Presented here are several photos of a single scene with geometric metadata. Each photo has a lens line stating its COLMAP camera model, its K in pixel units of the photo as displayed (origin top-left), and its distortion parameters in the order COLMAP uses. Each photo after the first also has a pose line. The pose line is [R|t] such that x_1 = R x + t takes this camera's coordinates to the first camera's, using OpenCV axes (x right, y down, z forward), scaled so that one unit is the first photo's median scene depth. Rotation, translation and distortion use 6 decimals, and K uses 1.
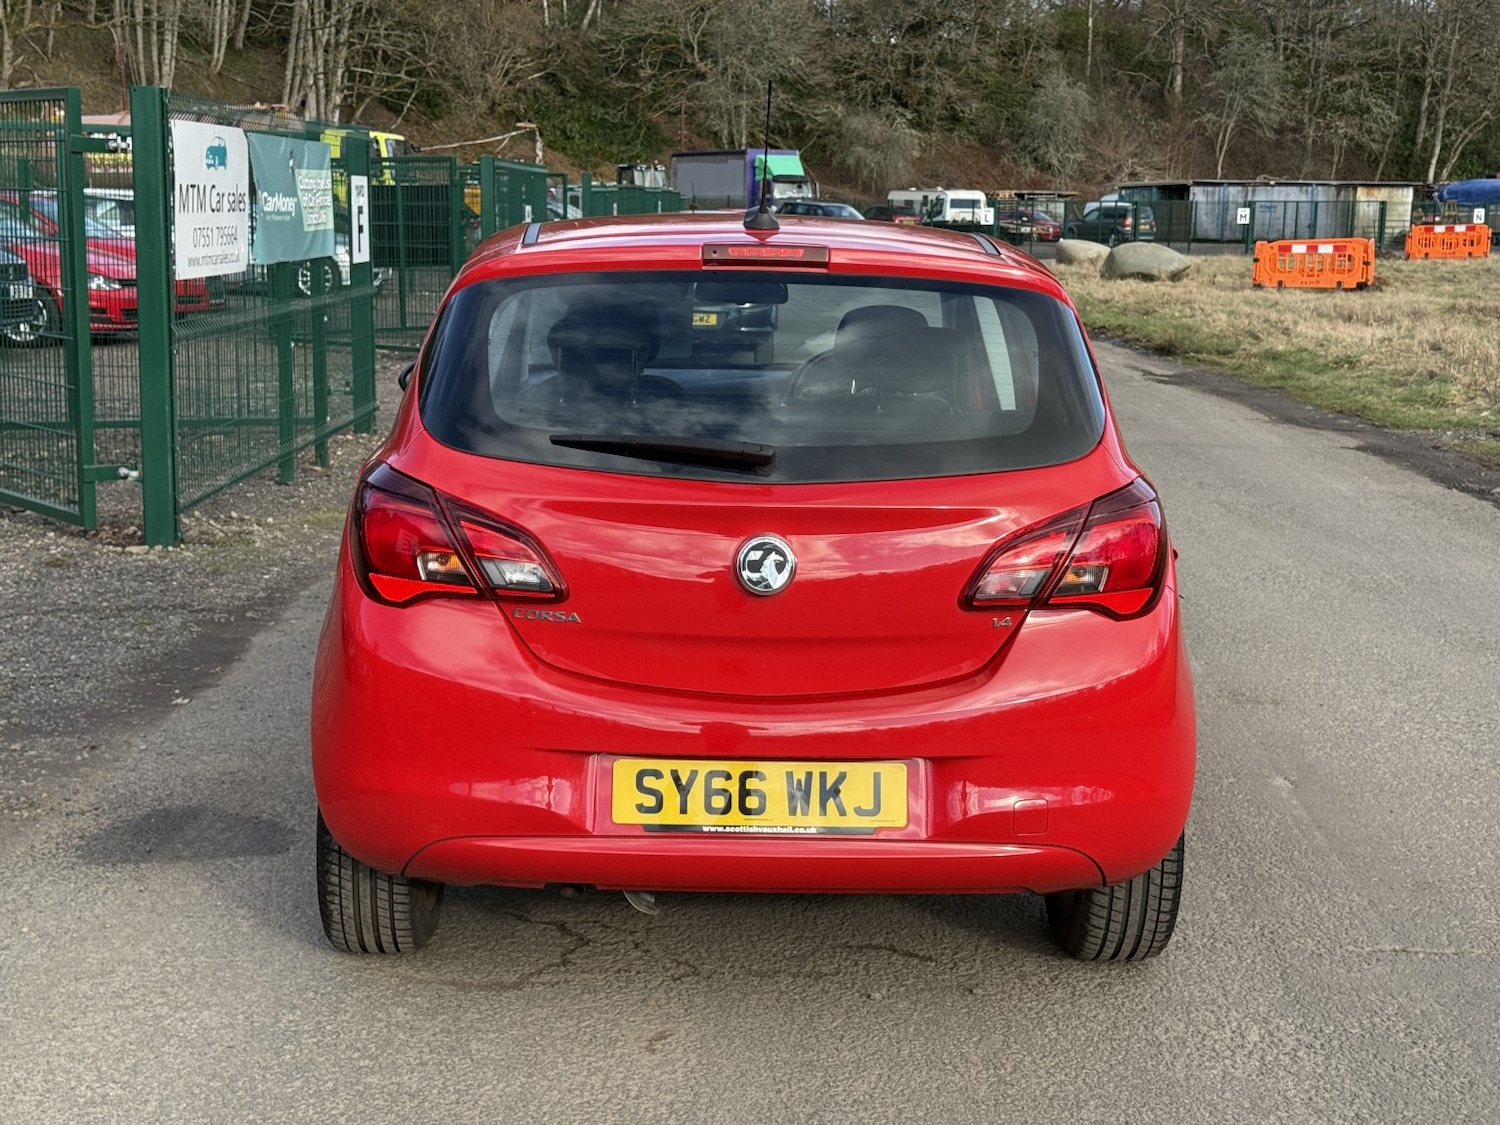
lens RADIAL K [[2034.9, 0, 759.0], [0, 2034.9, 612.8], [0, 0, 1]] dist [0.132189, -0.210242]
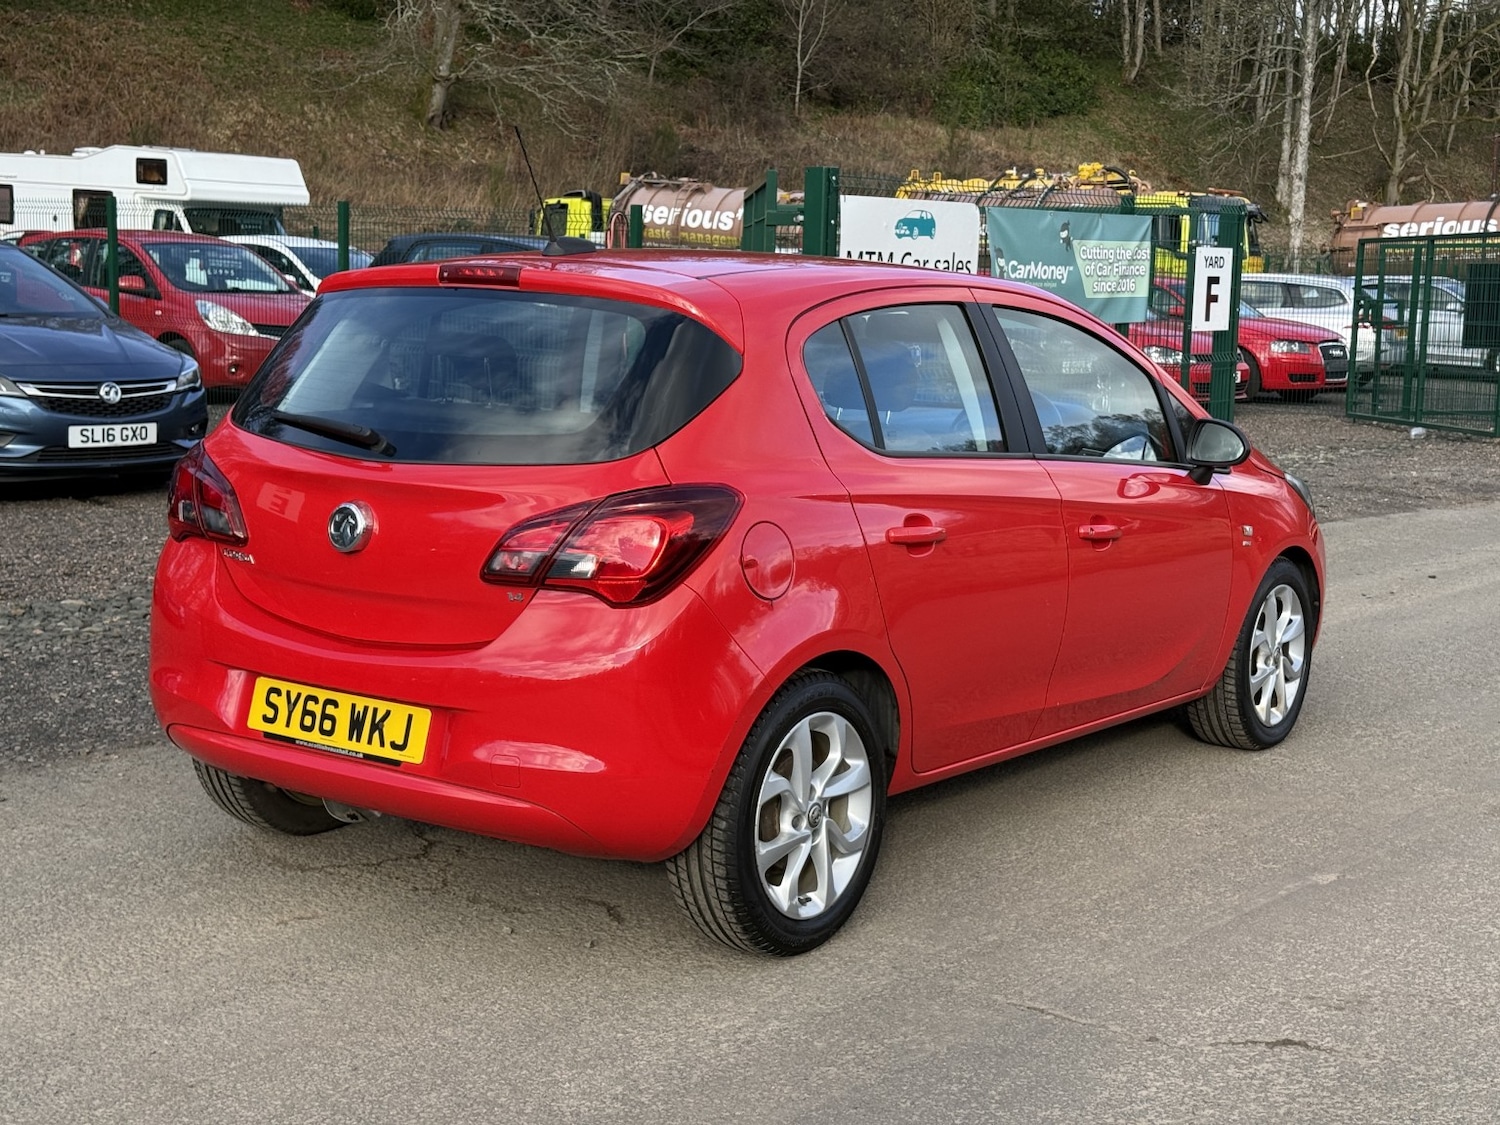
lens RADIAL K [[2034.9, 0, 759.0], [0, 2034.9, 612.8], [0, 0, 1]] dist [0.132189, -0.210242]
pose [[0.802909, 0.097826, -0.588020, 0.176941], [-0.122907, 0.992414, -0.002719, 0.000026], [0.583293, 0.074455, 0.808842, 0.034274]]
